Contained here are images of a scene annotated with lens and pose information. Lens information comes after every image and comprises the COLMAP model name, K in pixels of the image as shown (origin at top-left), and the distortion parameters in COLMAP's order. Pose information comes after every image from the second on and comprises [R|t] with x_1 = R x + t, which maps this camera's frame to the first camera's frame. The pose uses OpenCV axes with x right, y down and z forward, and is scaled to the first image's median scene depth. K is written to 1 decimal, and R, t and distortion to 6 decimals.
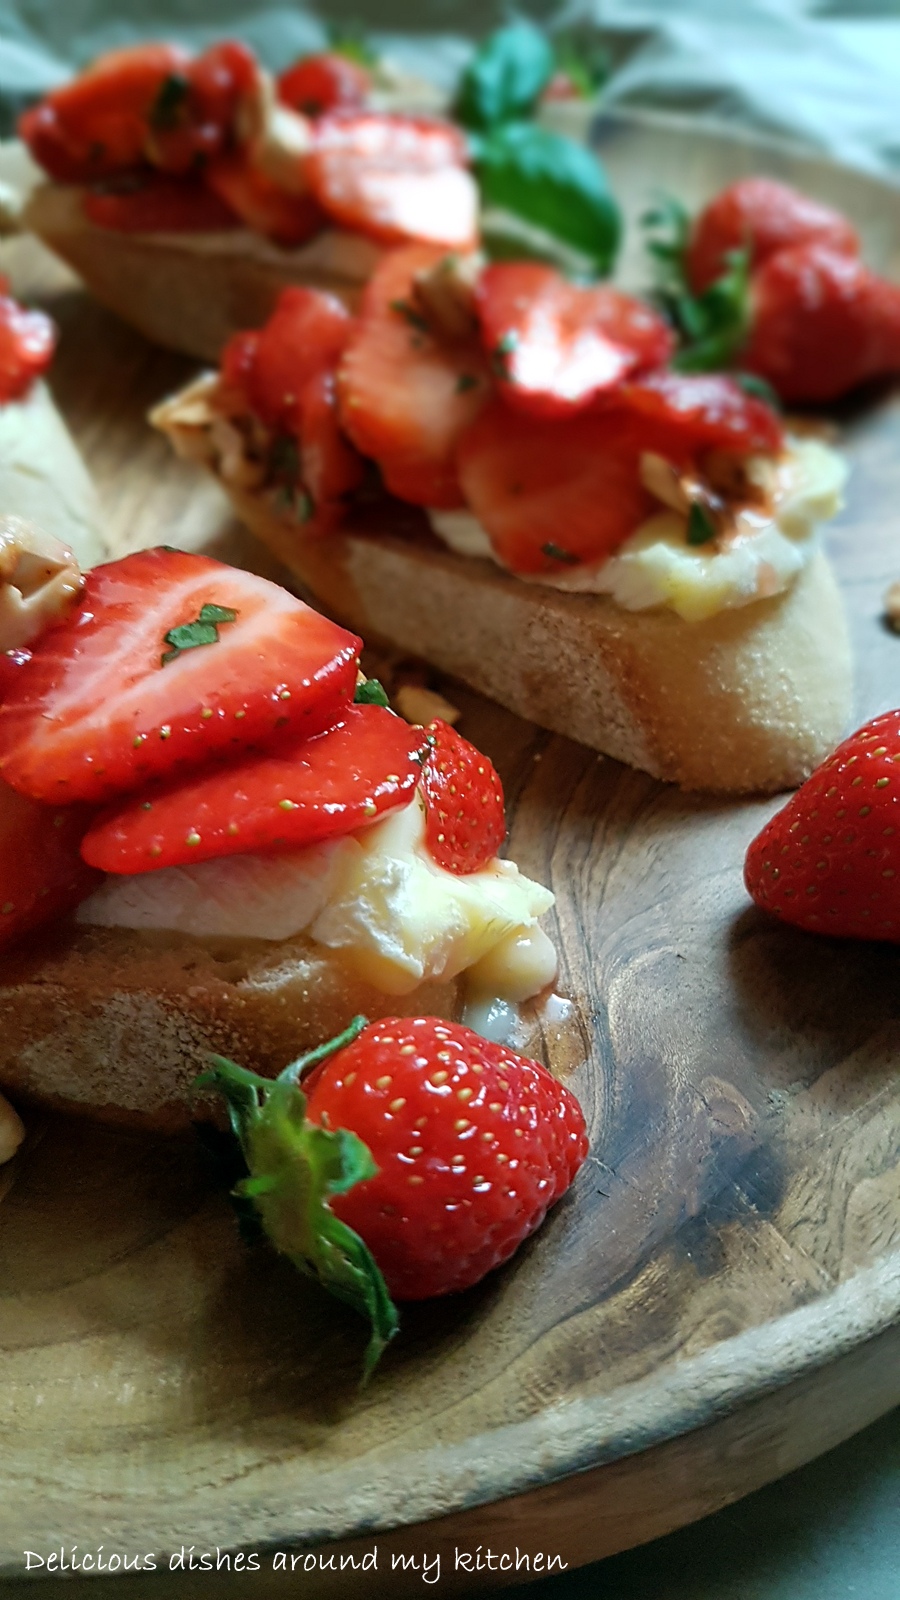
lens RADIAL K [[1255.1, 0, 468.0], [0, 1255.1, 786.1], [0, 0, 1]] dist [0.197584, -0.556583]
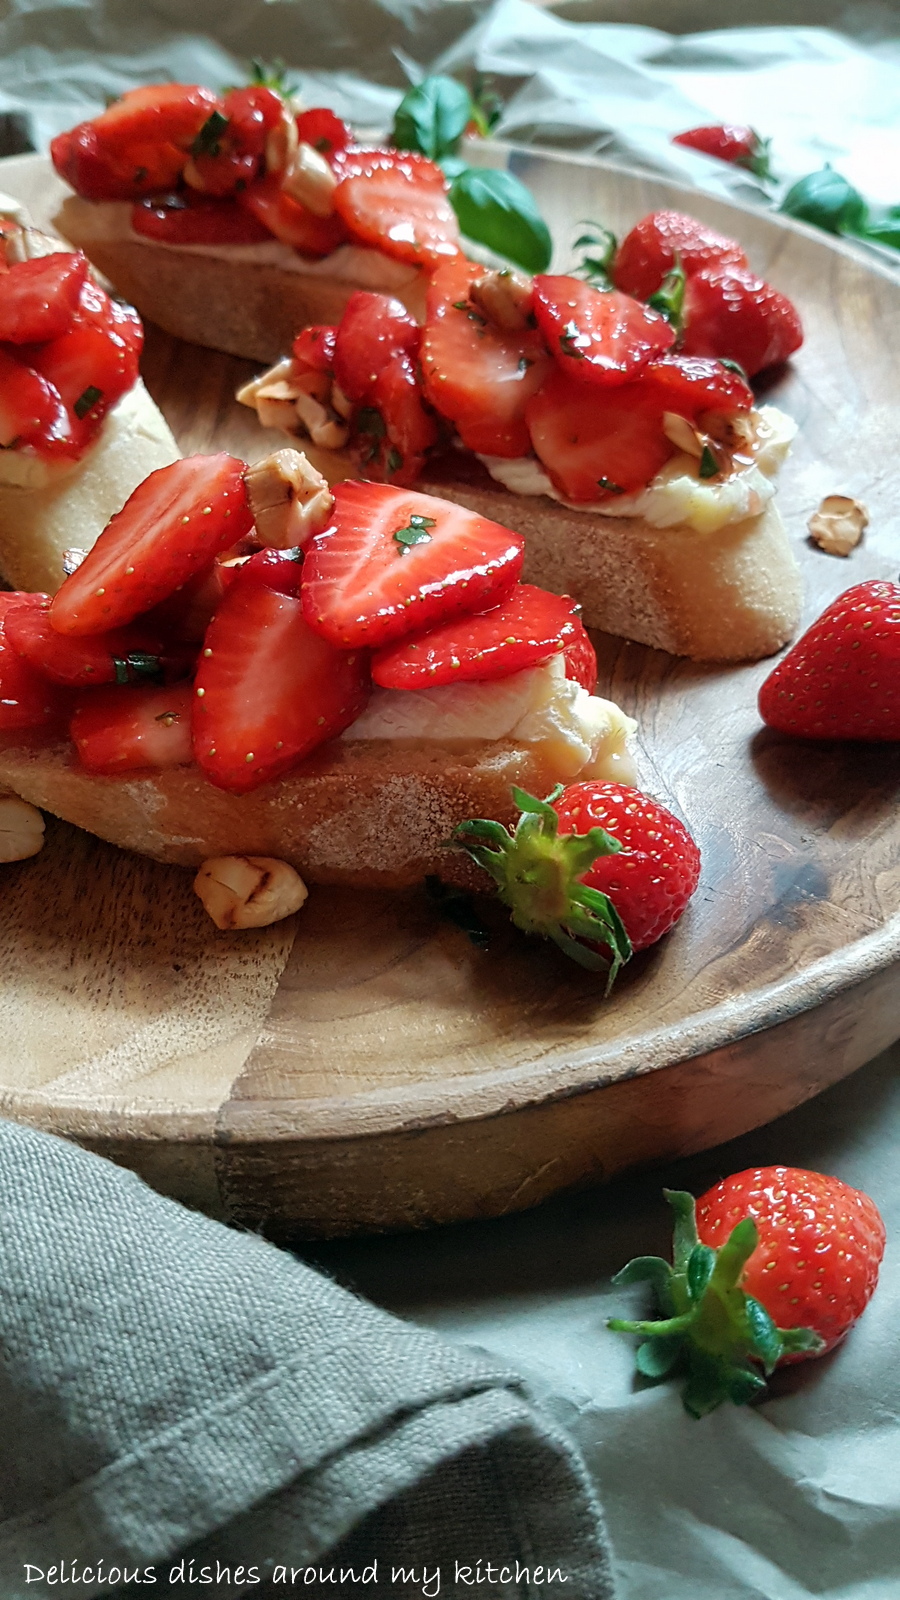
lens RADIAL K [[1205.8, 0, 450.0], [0, 1205.8, 800.0], [0, 0, 1]] dist [0.235764, -0.640595]
pose [[0.987306, -0.050190, 0.150693, -0.323718], [0.048239, 0.998698, 0.016576, 0.129342], [-0.151329, -0.009096, 0.988442, -0.298893]]
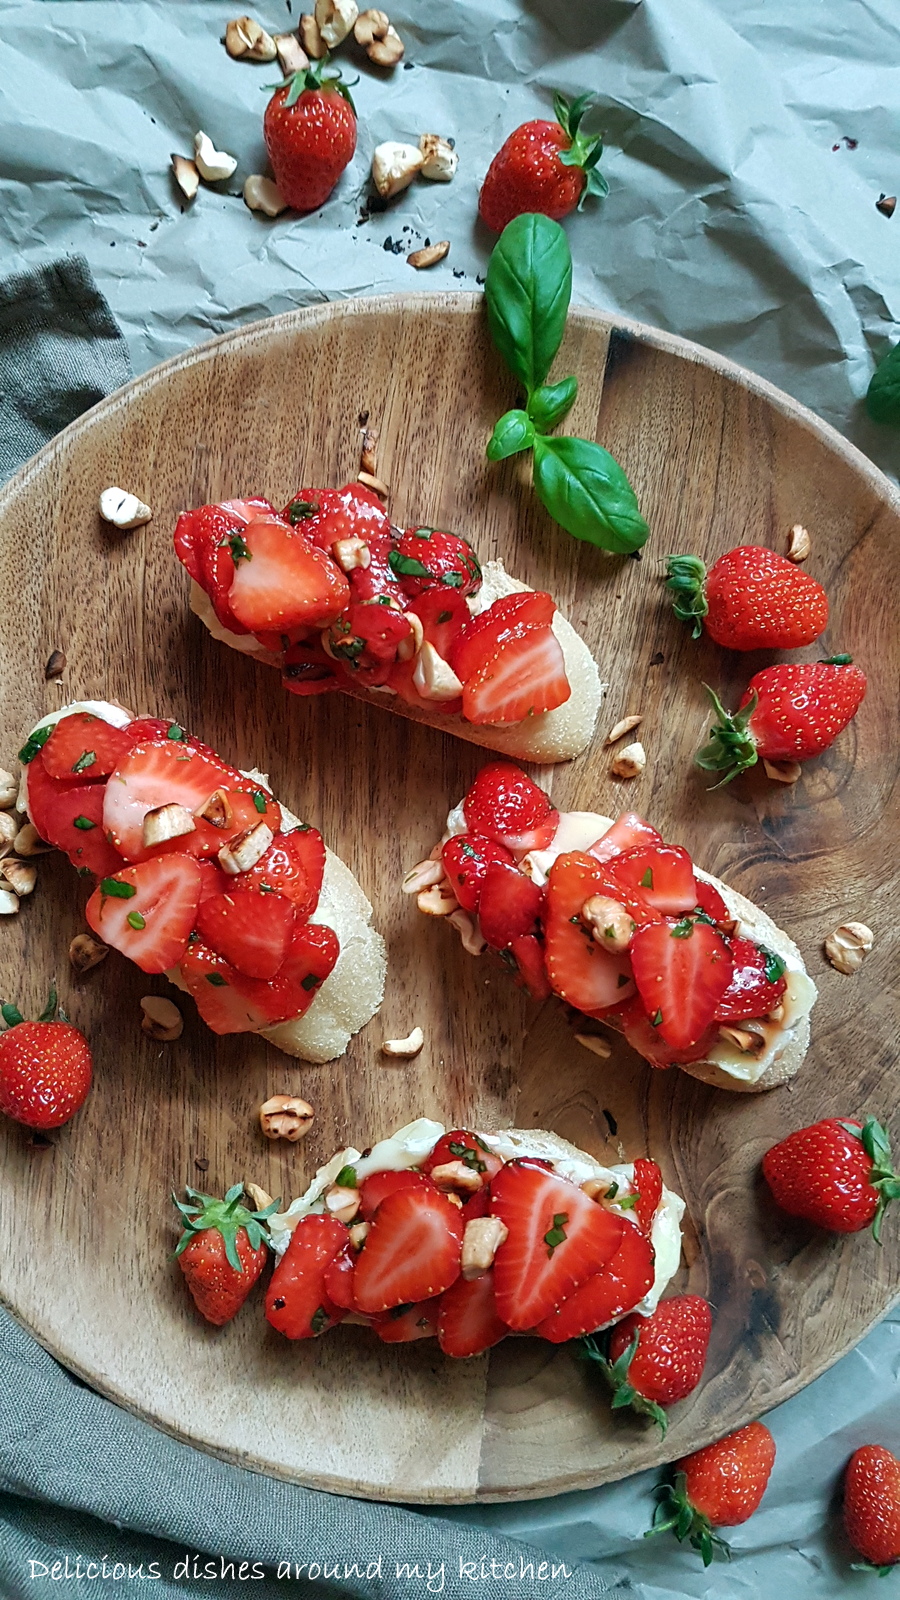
lens RADIAL K [[1188.6, 0, 458.0], [0, 1188.6, 760.2], [0, 0, 1]] dist [0.178380, -0.324973]
pose [[0.986026, -0.161202, 0.042032, -0.284001], [0.091759, 0.736121, 0.670602, -1.897513], [-0.139042, -0.657374, 0.740626, -0.064339]]
